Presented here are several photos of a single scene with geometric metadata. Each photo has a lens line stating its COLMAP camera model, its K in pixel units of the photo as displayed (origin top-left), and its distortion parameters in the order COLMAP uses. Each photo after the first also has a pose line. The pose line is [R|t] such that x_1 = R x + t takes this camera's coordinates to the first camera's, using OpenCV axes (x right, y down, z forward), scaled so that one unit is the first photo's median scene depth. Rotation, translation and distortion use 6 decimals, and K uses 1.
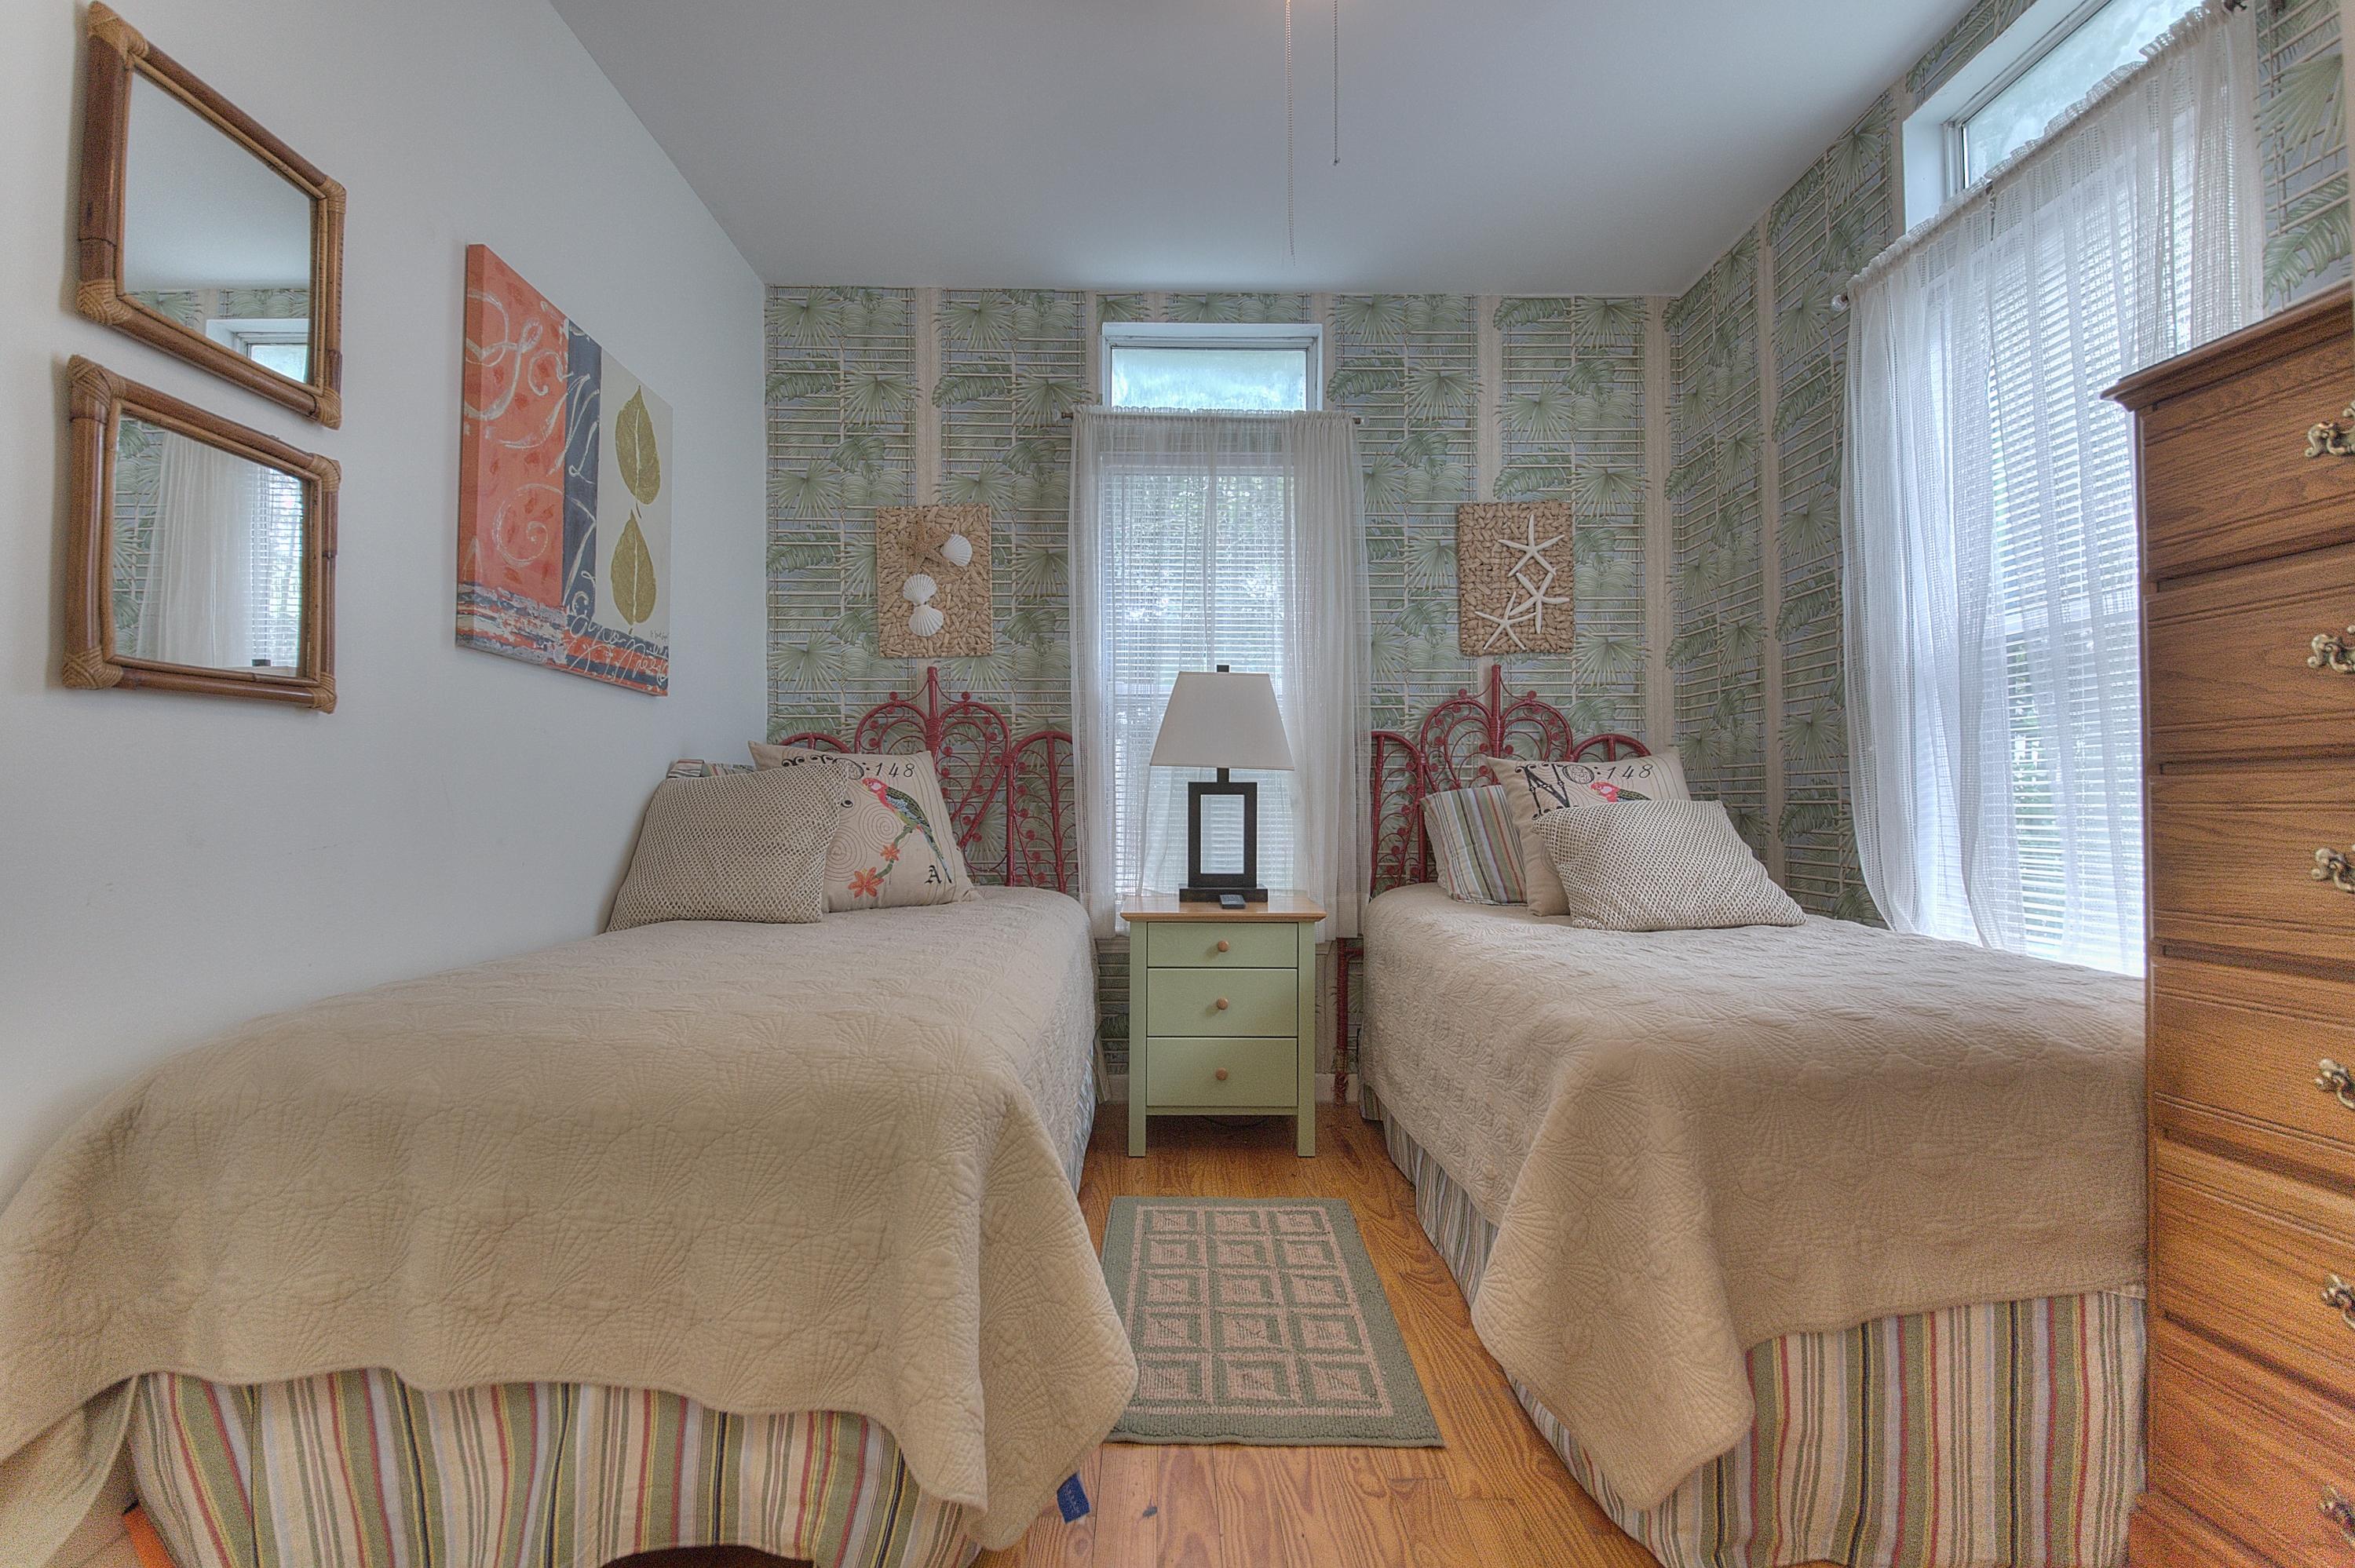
lens RADIAL K [[1022.9, 0, 1206.4], [0, 1022.9, 779.3], [0, 0, 1]] dist [0.012707, -0.010659]
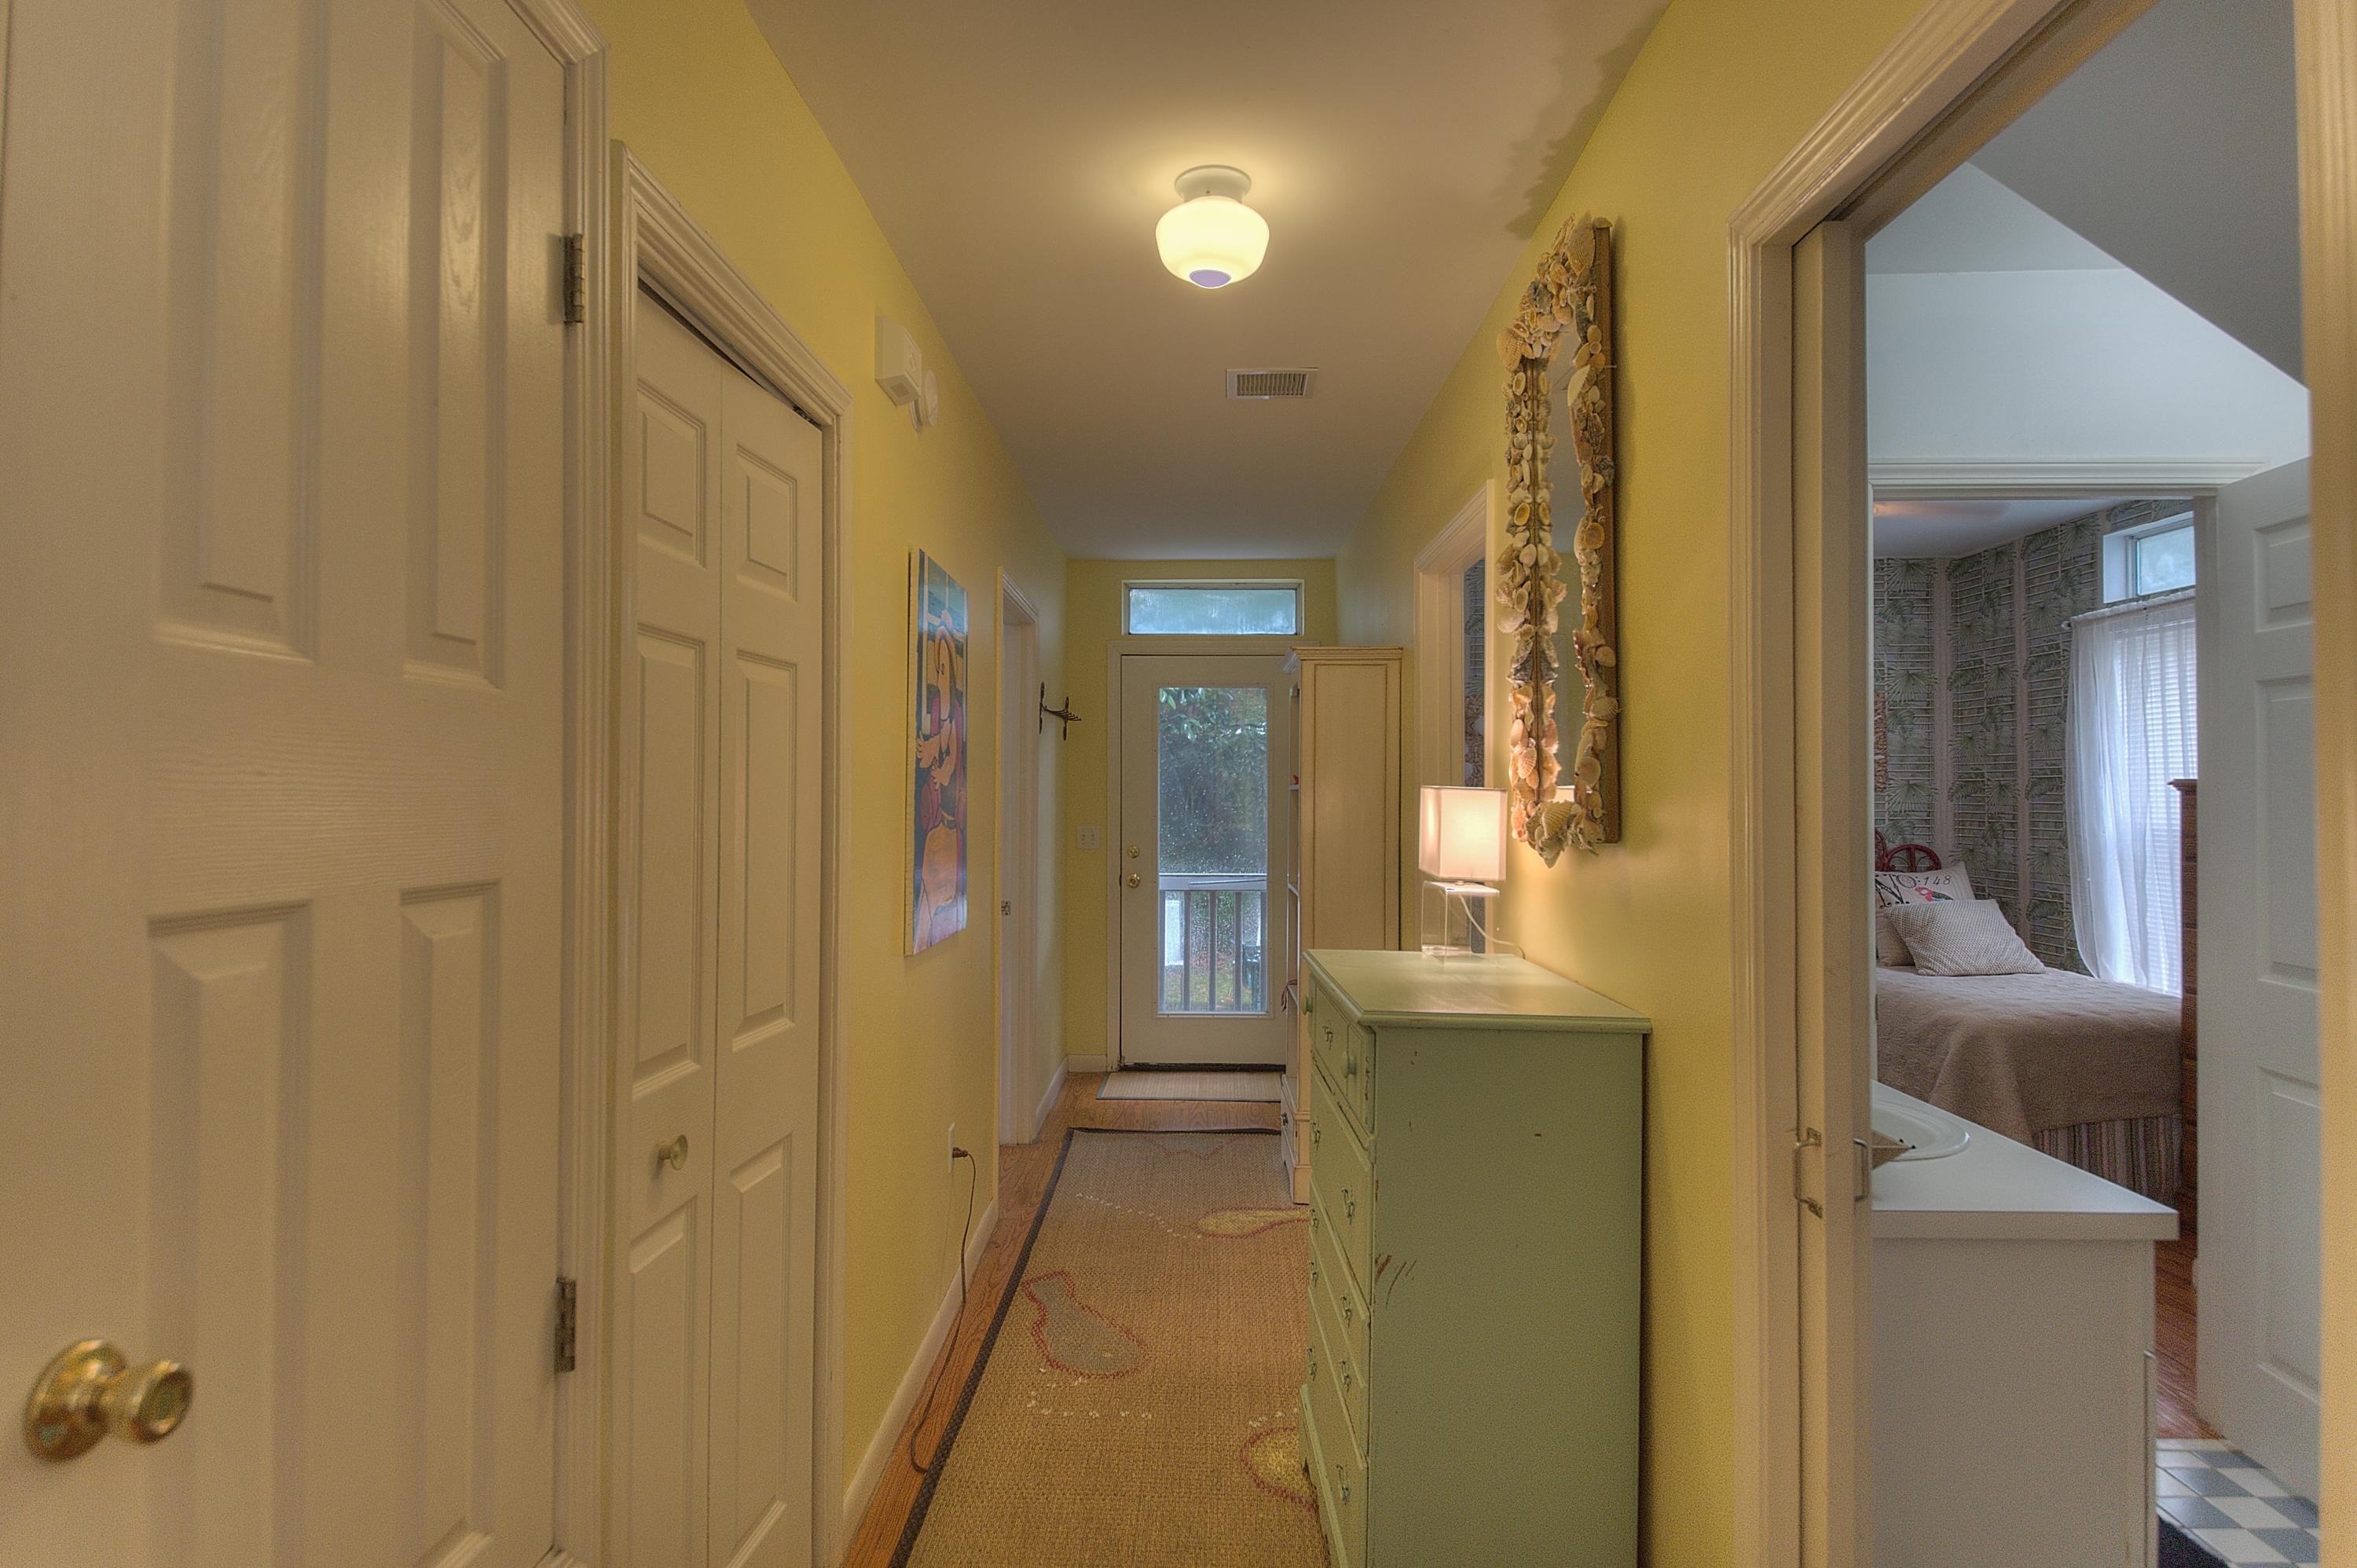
lens RADIAL K [[1262.0, 0, 1179.3], [0, 1262.0, 771.3], [0, 0, 1]] dist [0.020328, -0.016724]
pose [[0.998523, -0.002541, -0.054279, -0.653806], [0.003270, 0.999906, 0.013347, -0.197716], [0.054240, -0.013505, 0.998437, -1.049497]]
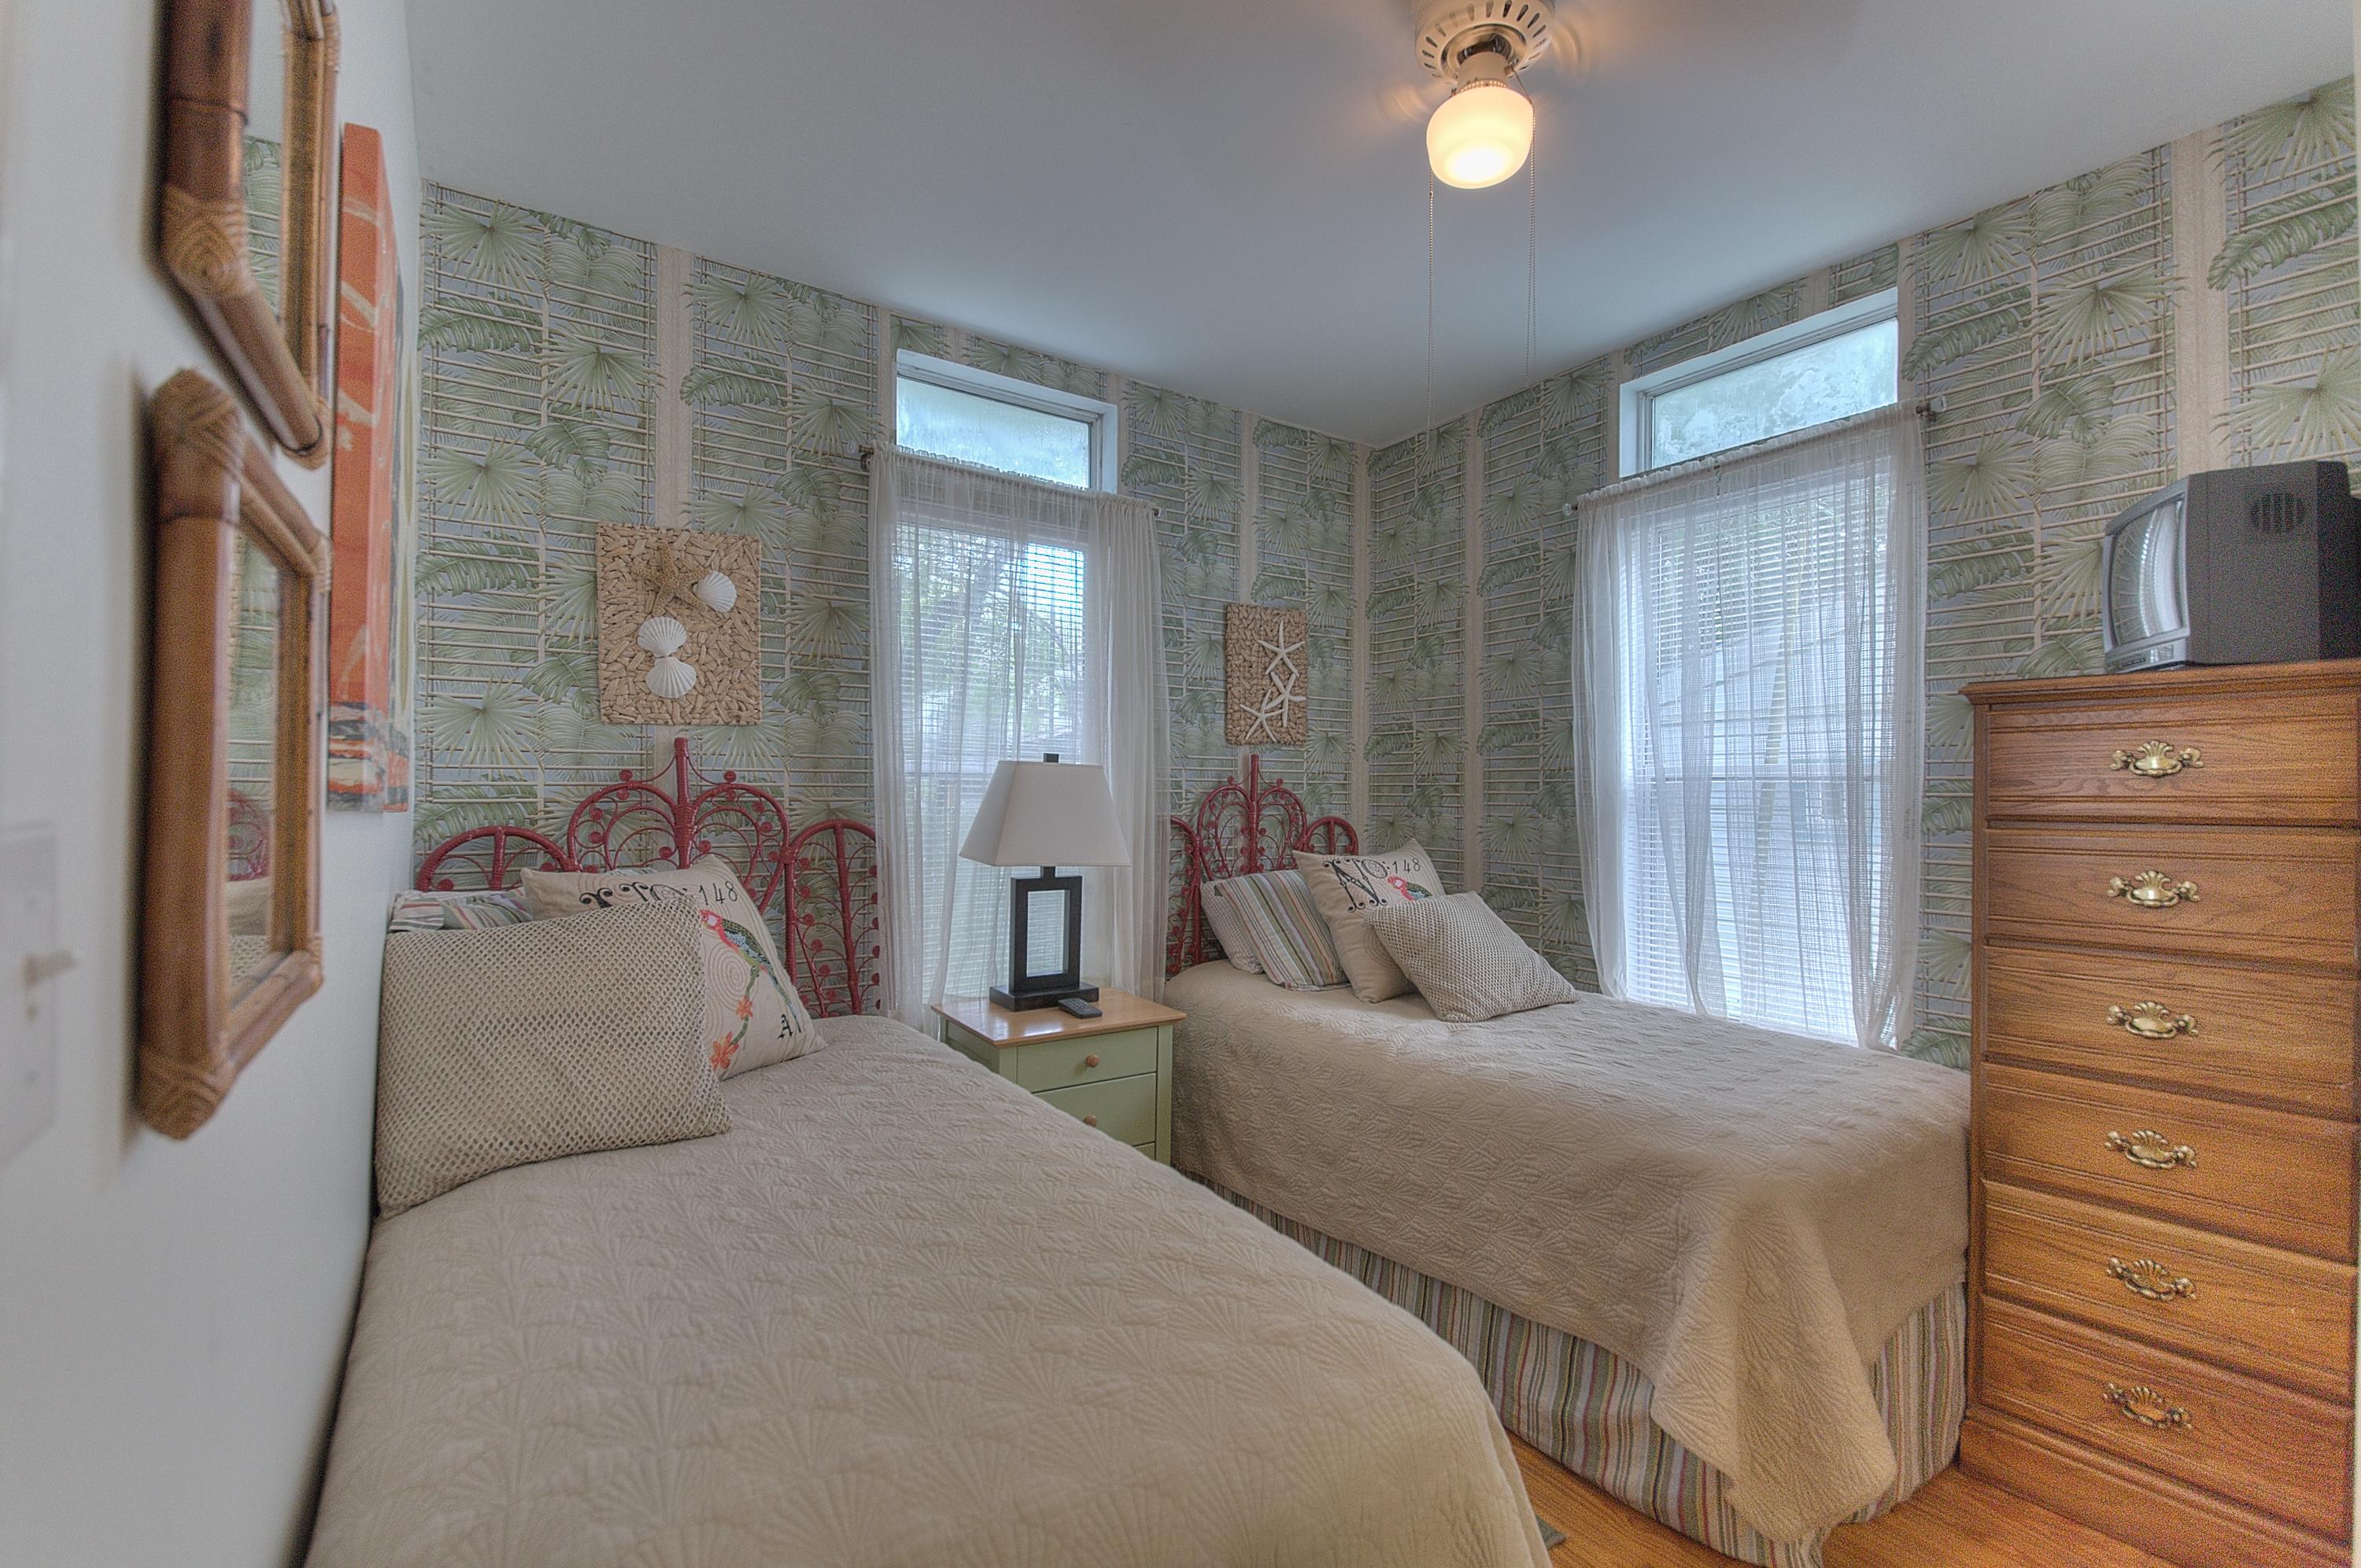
lens RADIAL K [[977.1, 0, 1195.6], [0, 977.1, 782.3], [0, 0, 1]] dist [0.007271, -0.006933]
pose [[0.839155, 0.014463, 0.543700, -0.361125], [-0.022889, 0.999700, 0.008735, -0.095902], [-0.543411, -0.019775, 0.839234, 0.167055]]
